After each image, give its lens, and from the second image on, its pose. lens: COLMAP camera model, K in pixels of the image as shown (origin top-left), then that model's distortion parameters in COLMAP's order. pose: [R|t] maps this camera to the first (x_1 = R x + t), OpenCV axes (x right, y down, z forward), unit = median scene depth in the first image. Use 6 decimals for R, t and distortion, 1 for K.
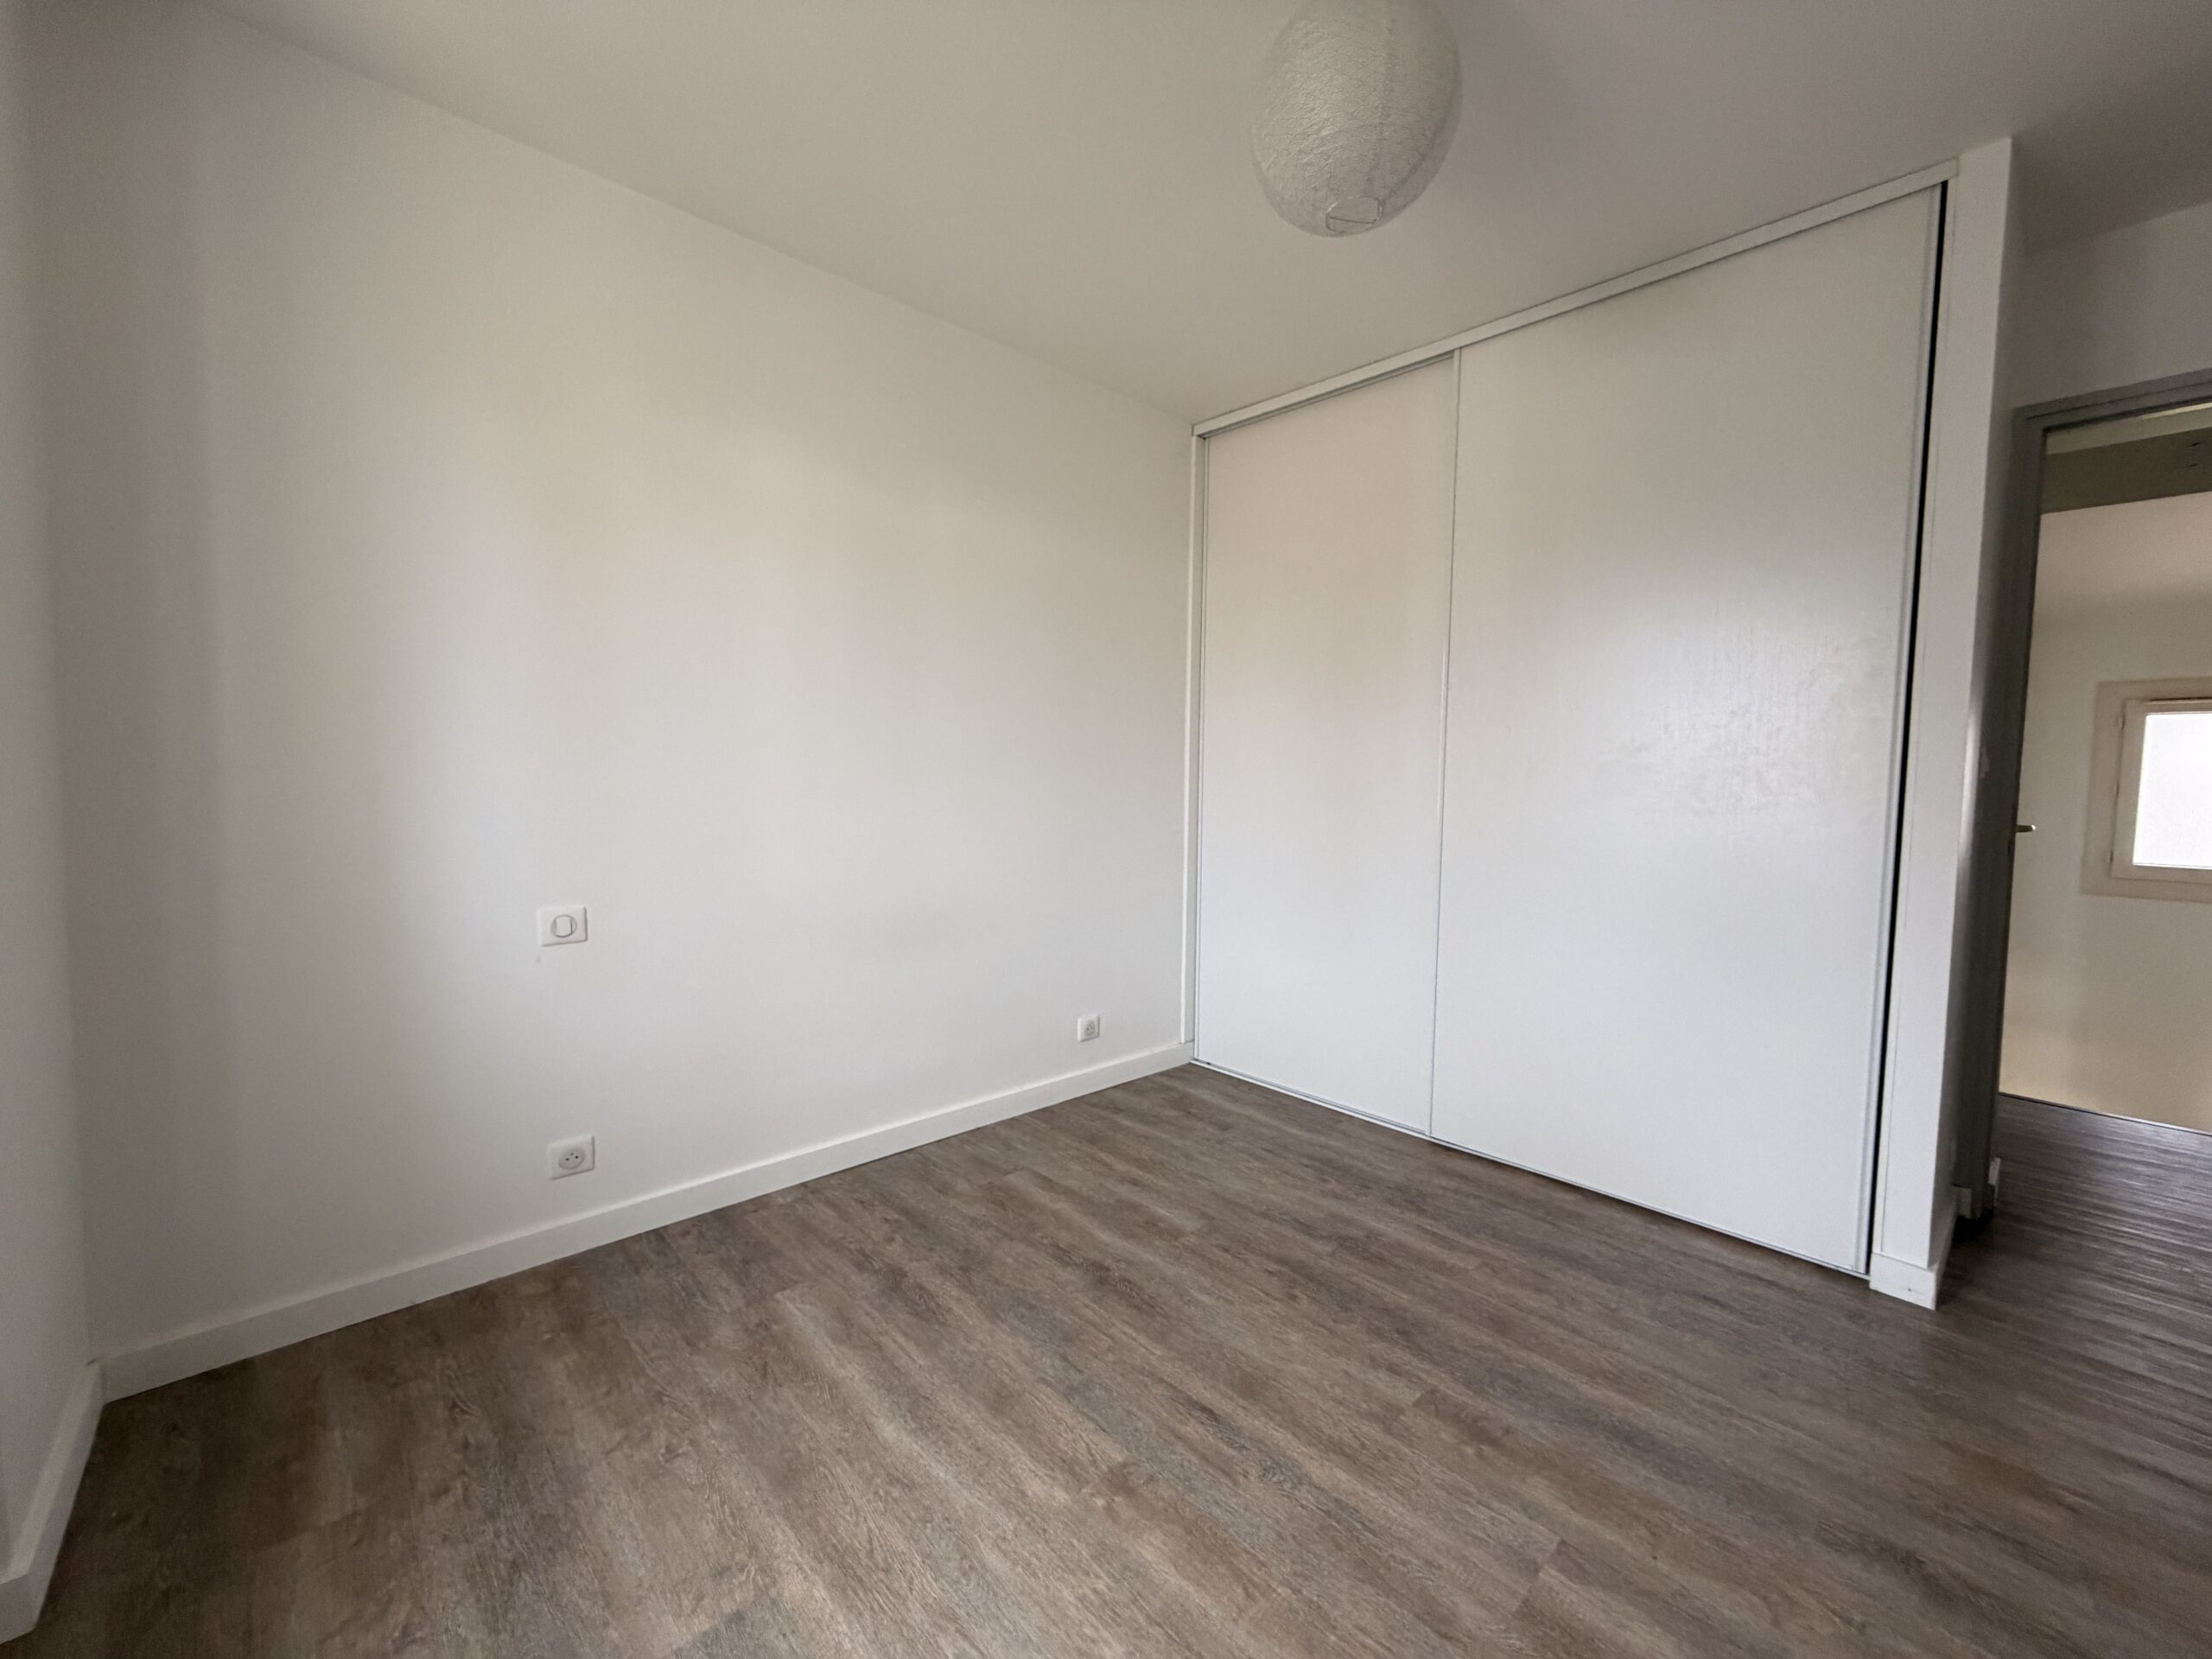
lens RADIAL K [[879.3, 0, 1097.0], [0, 879.3, 838.3], [0, 0, 1]] dist [0.000583, 0.000355]
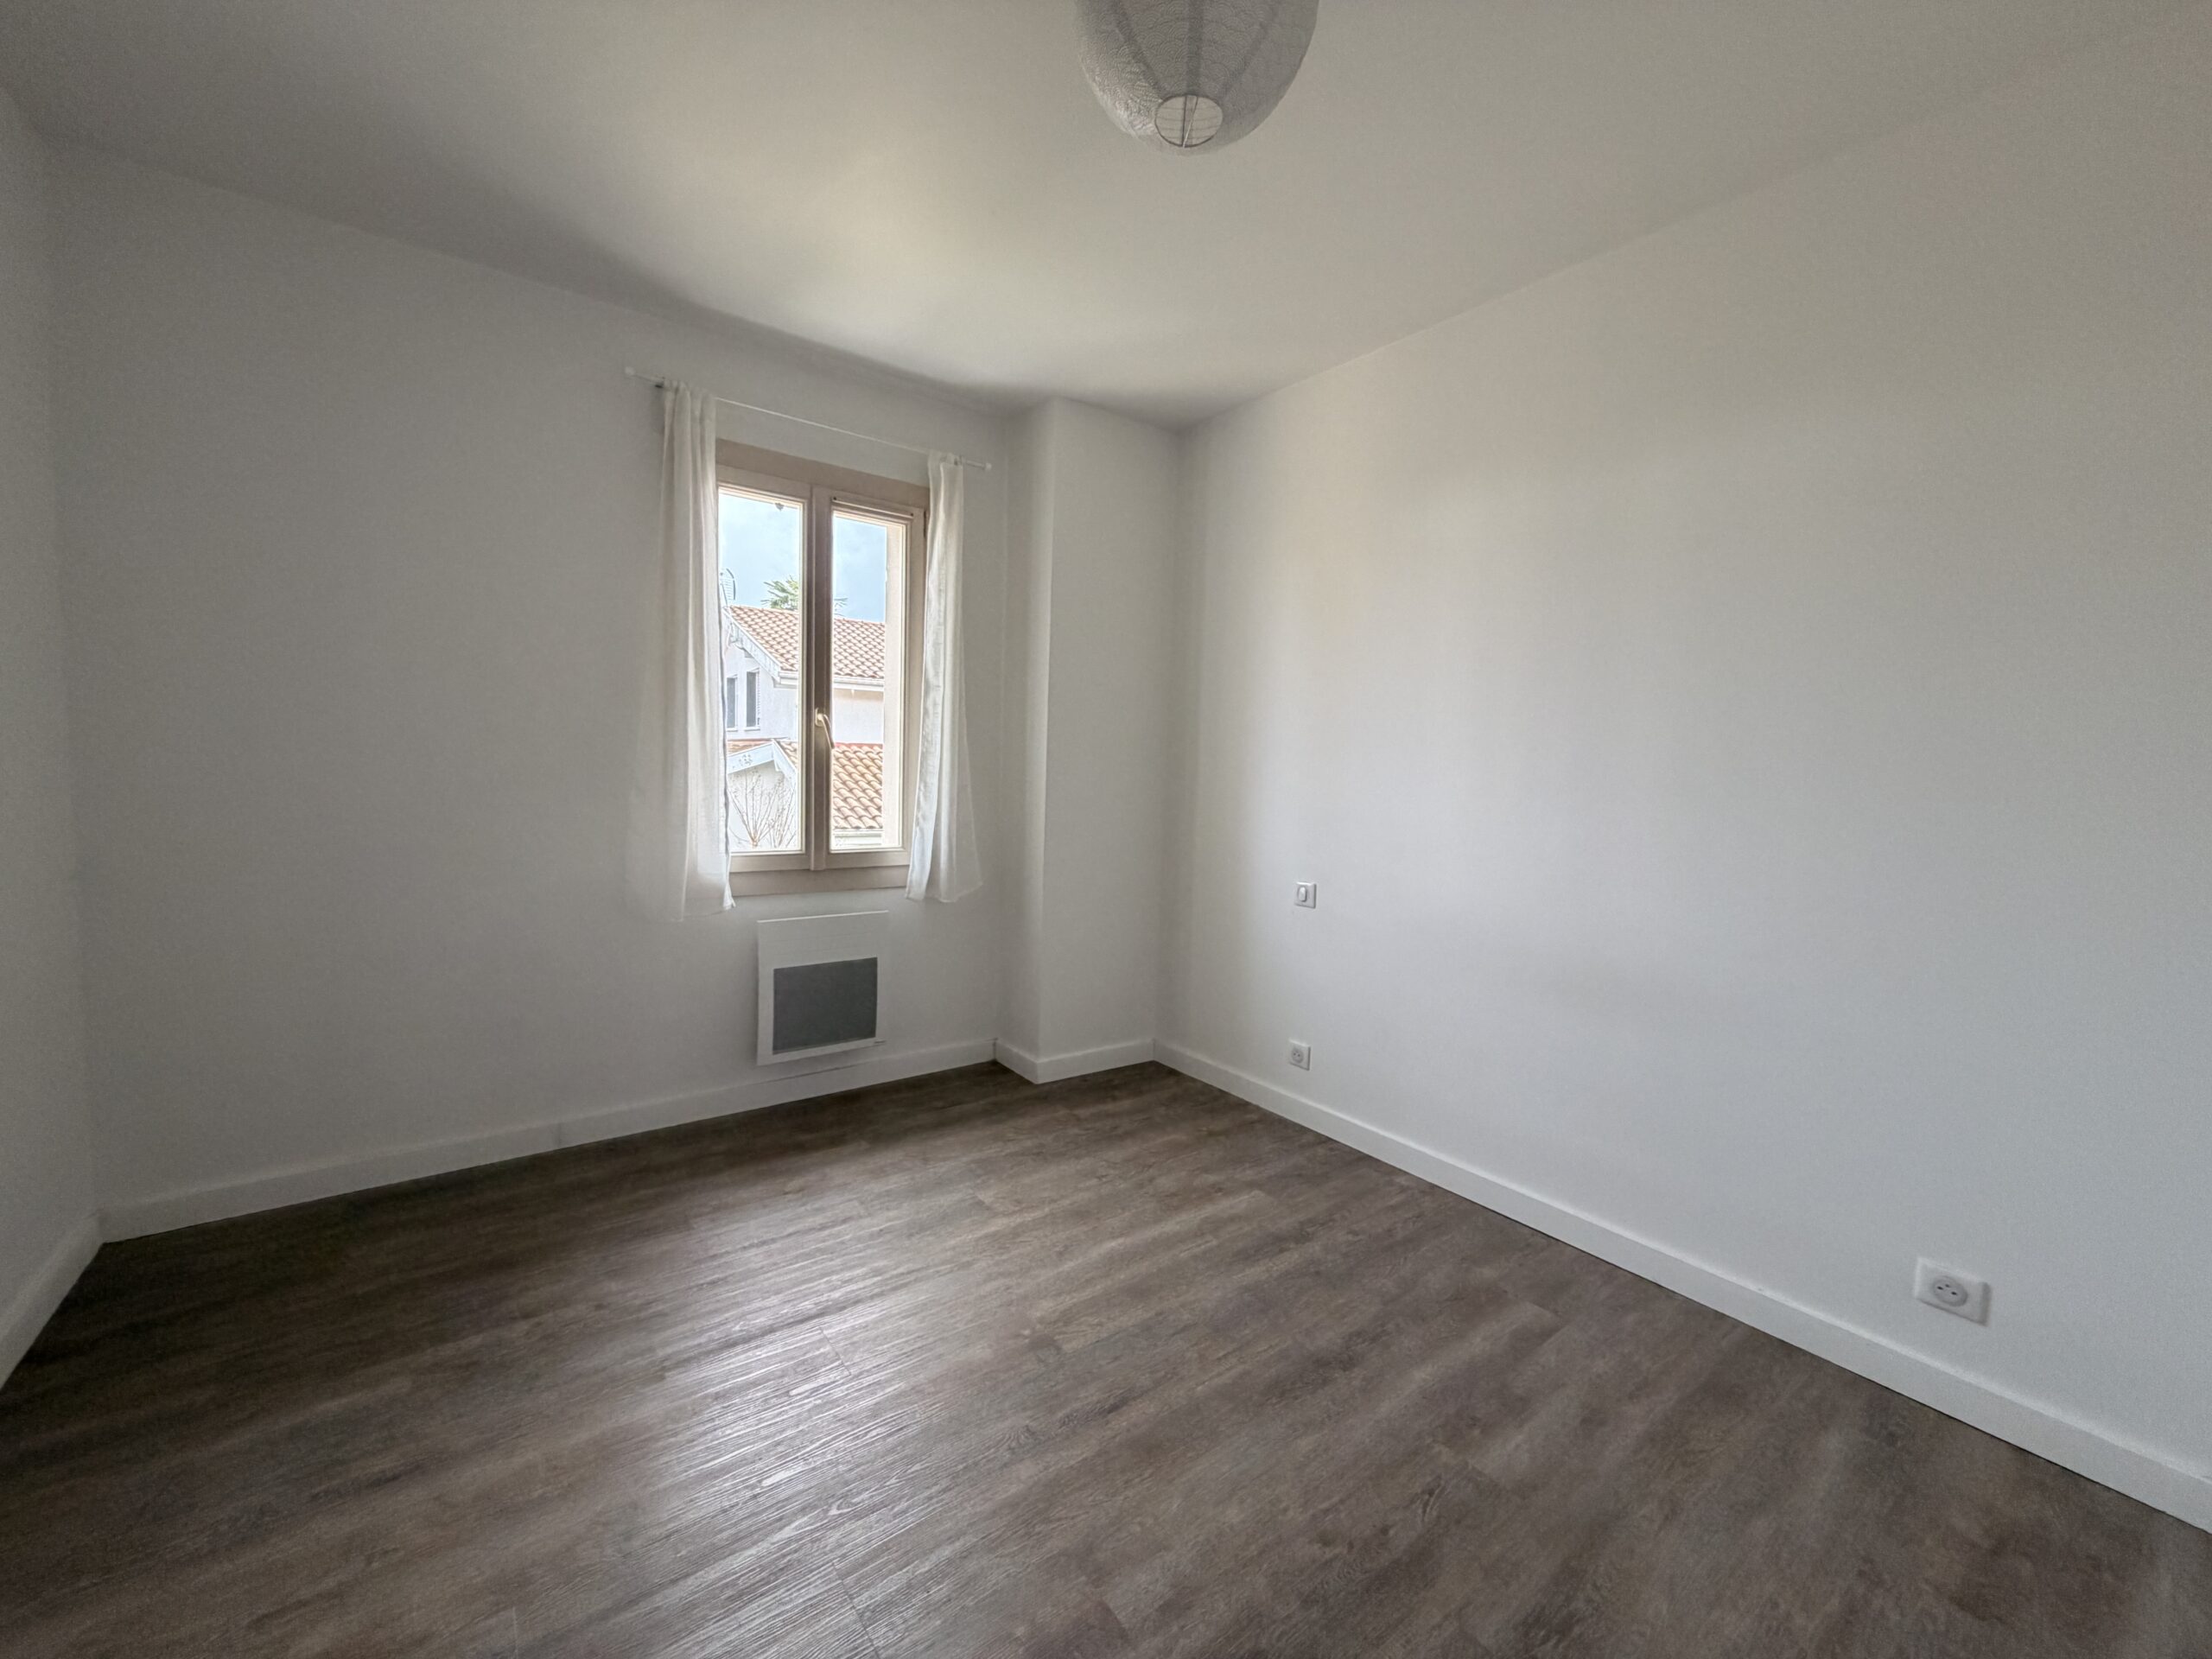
lens RADIAL K [[879.3, 0, 1112.5], [0, 879.3, 834.3], [0, 0, 1]] dist [0.000583, 0.000355]
pose [[-0.089975, 0.060980, -0.994075, 0.864908], [-0.108150, 0.991623, 0.070619, -0.067792], [0.990055, 0.113863, -0.082626, 0.787576]]
